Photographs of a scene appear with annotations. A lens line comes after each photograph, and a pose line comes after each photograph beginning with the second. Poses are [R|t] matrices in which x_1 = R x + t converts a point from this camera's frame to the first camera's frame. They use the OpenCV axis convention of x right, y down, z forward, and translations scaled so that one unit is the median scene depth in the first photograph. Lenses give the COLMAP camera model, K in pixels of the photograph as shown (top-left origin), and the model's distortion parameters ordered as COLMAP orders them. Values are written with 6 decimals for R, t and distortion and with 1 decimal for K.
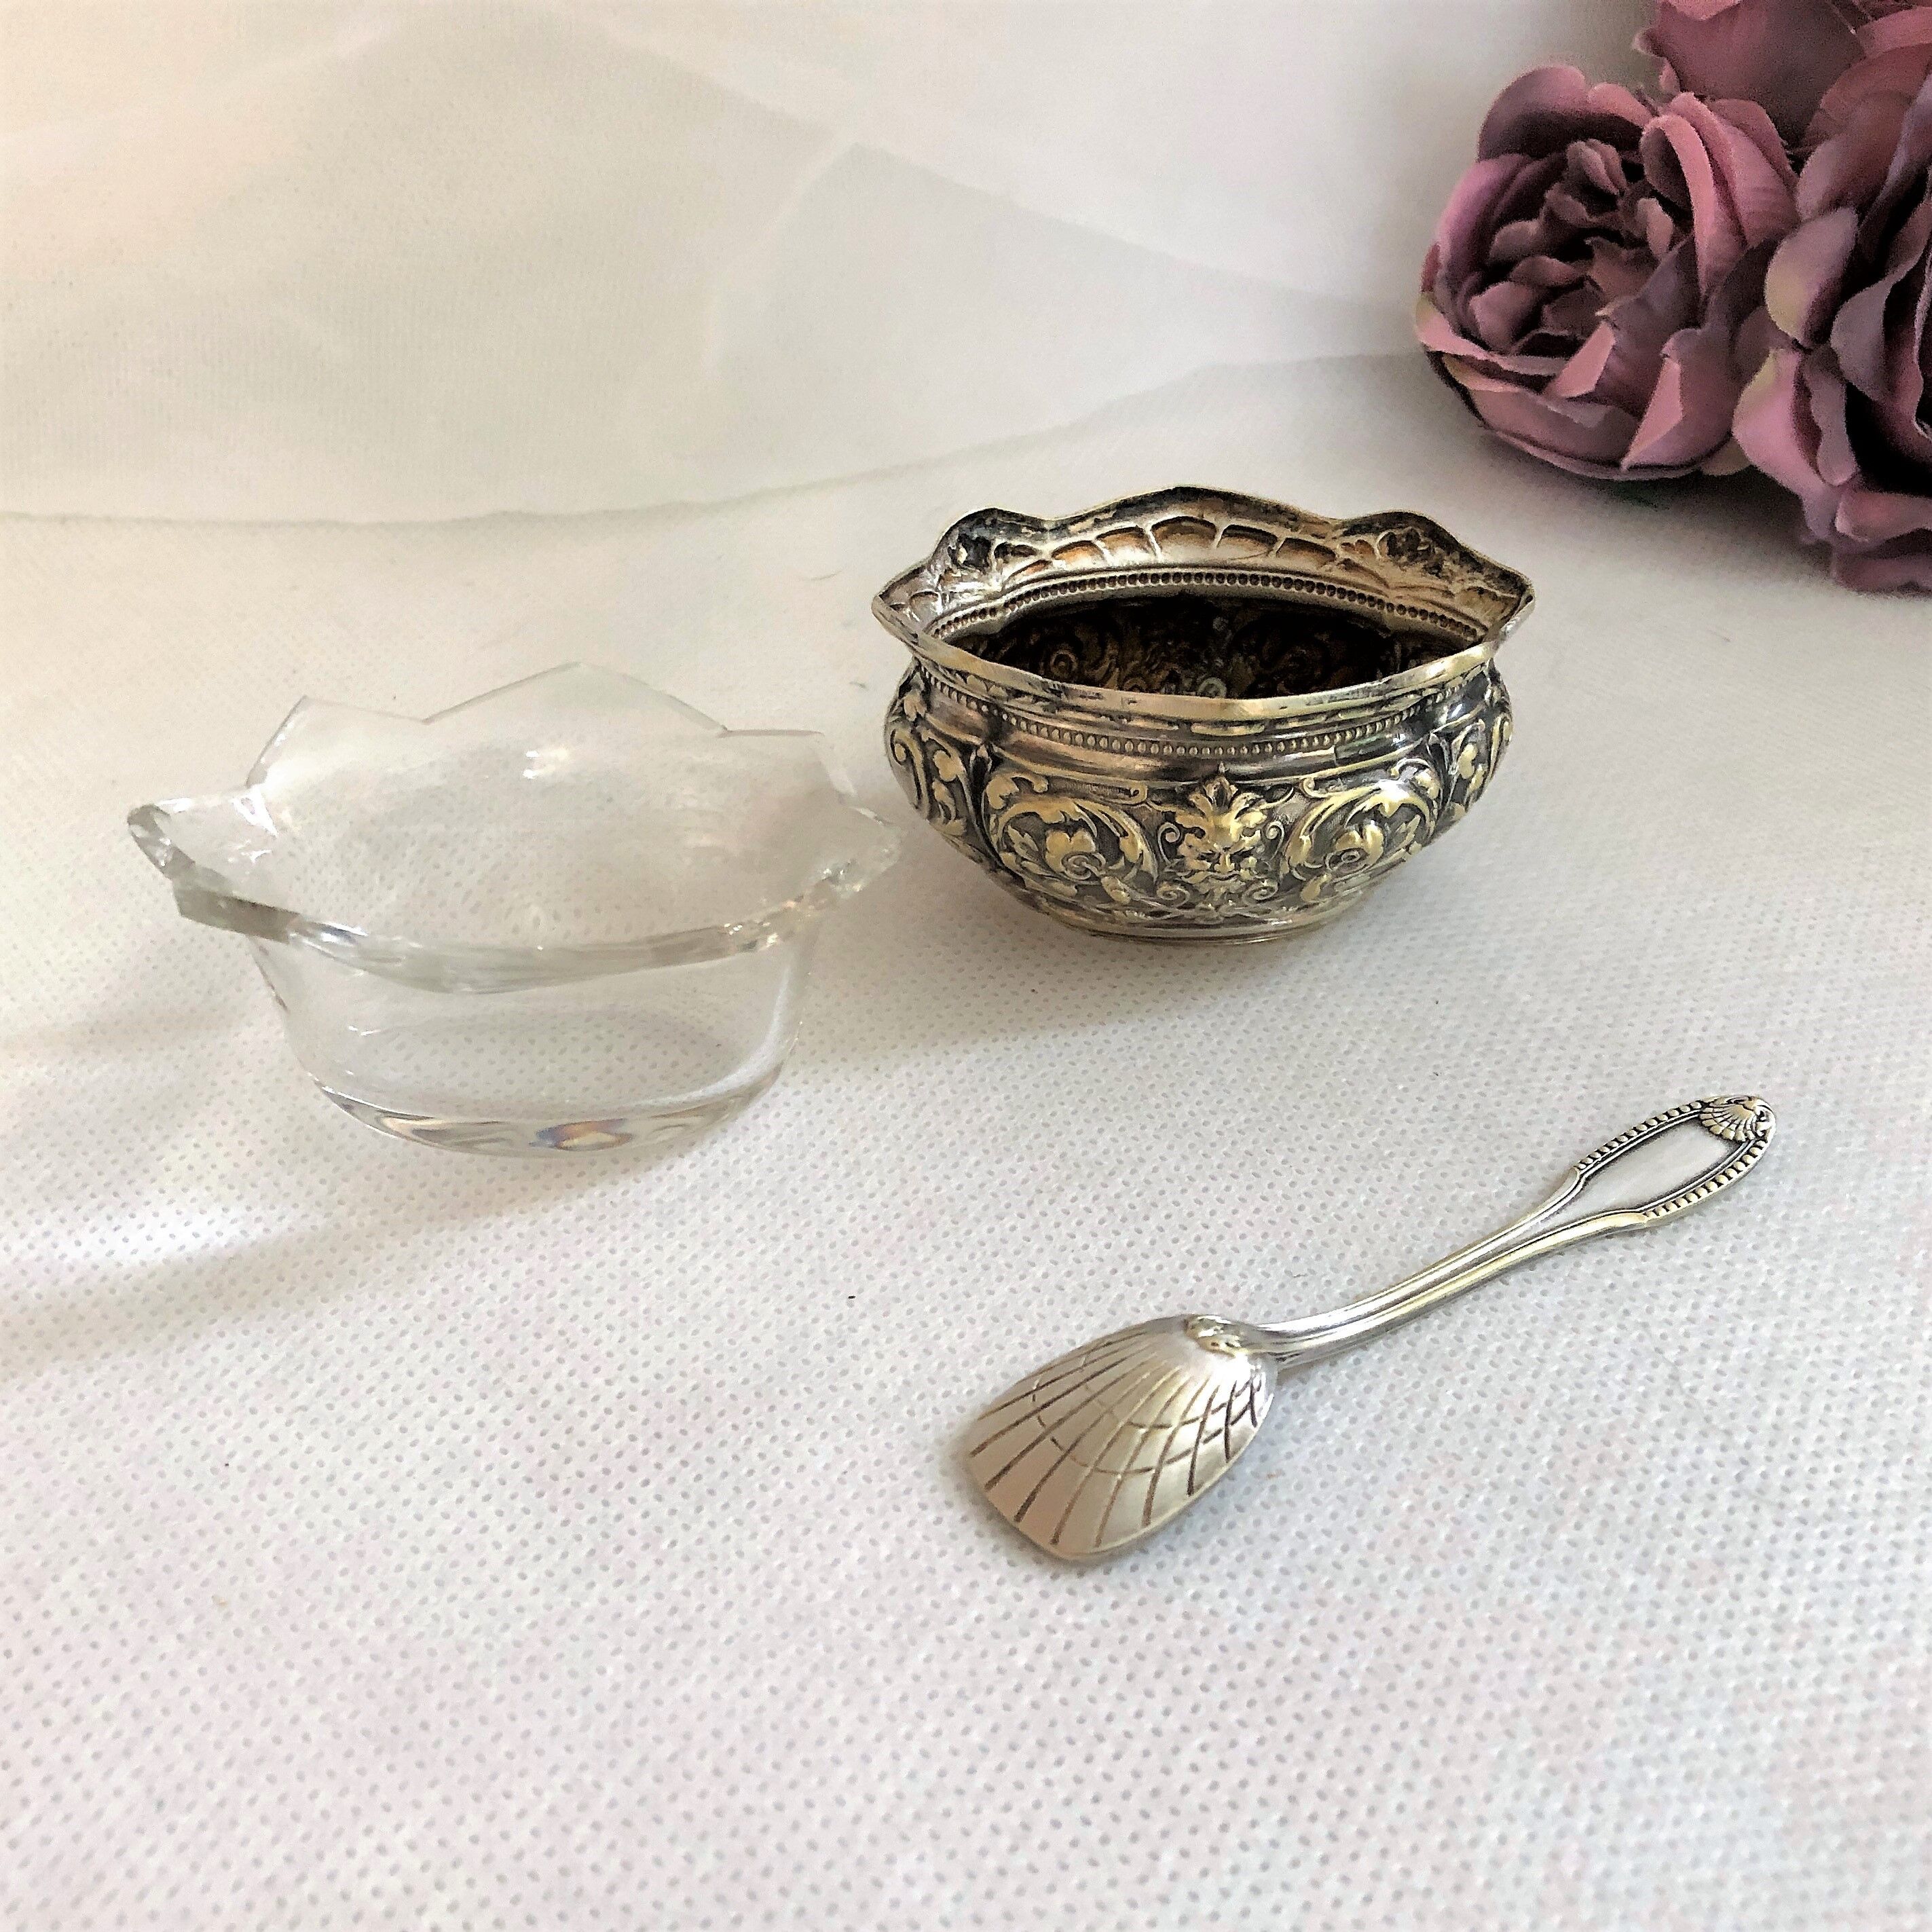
lens RADIAL K [[2564.6, 0, 972.7], [0, 2564.6, 1070.9], [0, 0, 1]] dist [0.214801, -1.321991]
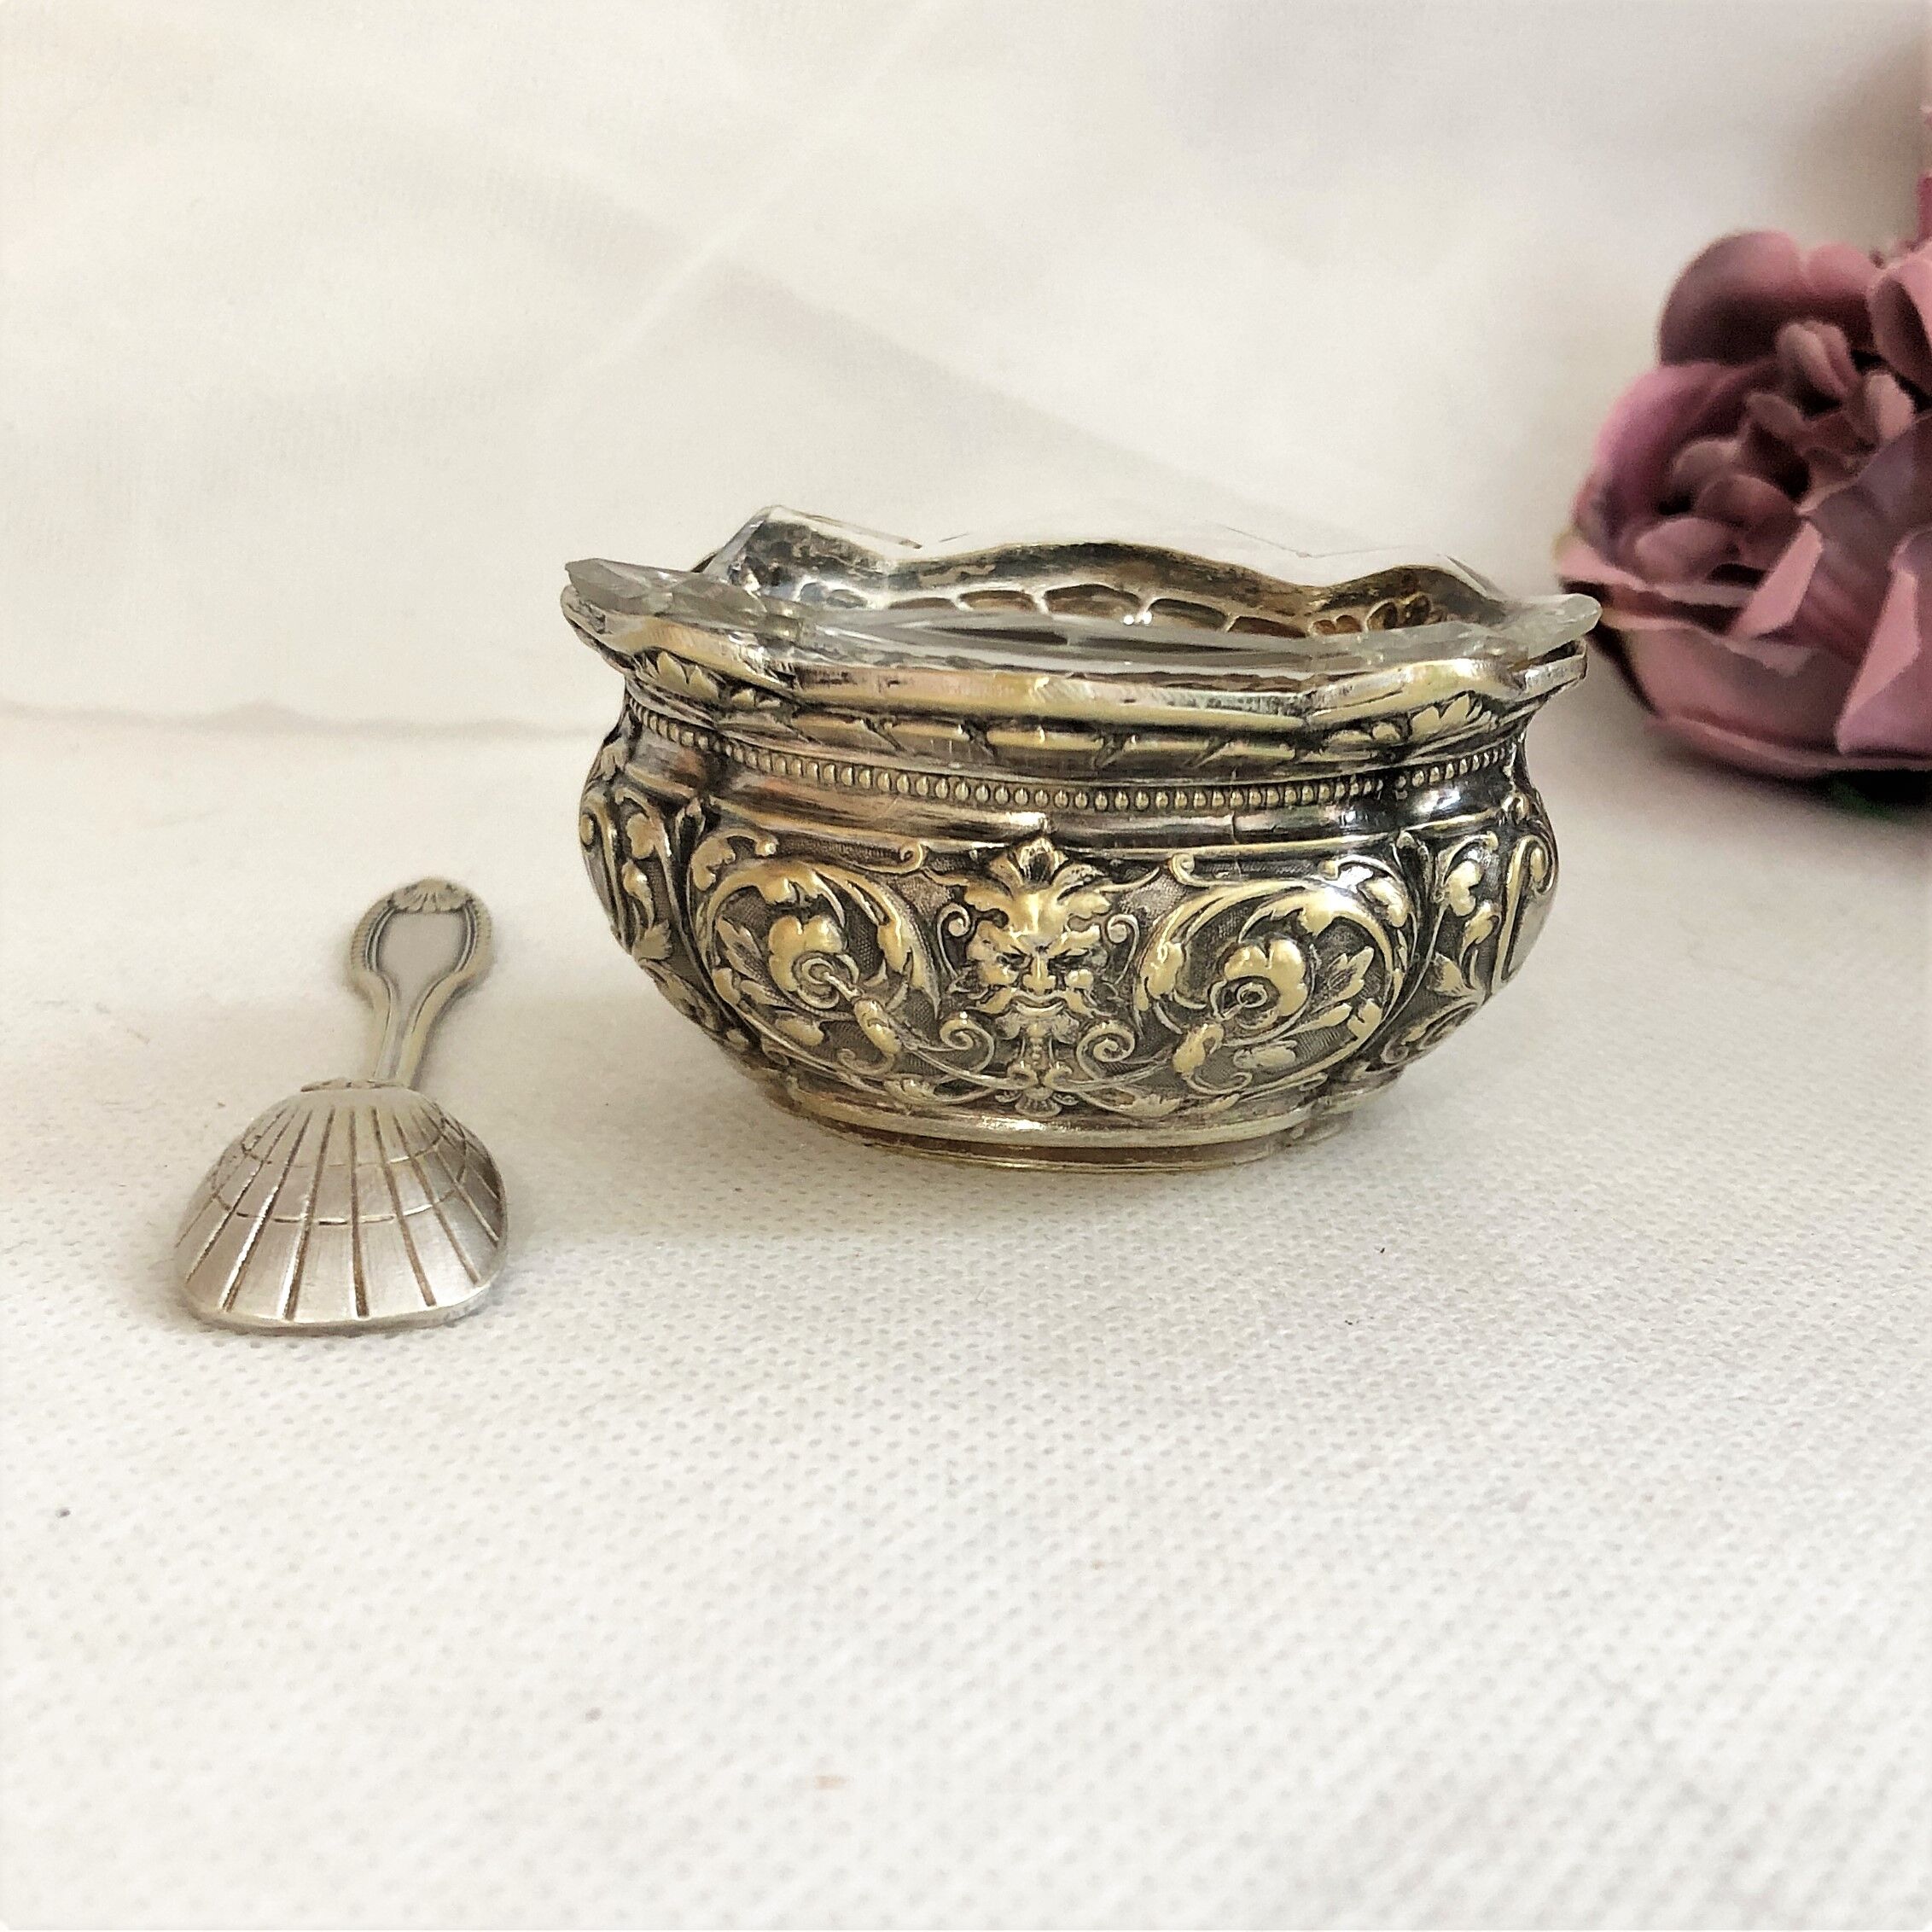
lens RADIAL K [[3153.4, 0, 973.0], [0, 3153.4, 1186.7], [0, 0, 1]] dist [0.400214, -2.867457]
pose [[0.992455, 0.075754, -0.096412, 0.154960], [-0.098526, 0.960752, -0.259323, 0.163018], [0.072983, 0.266865, 0.960966, 0.272523]]
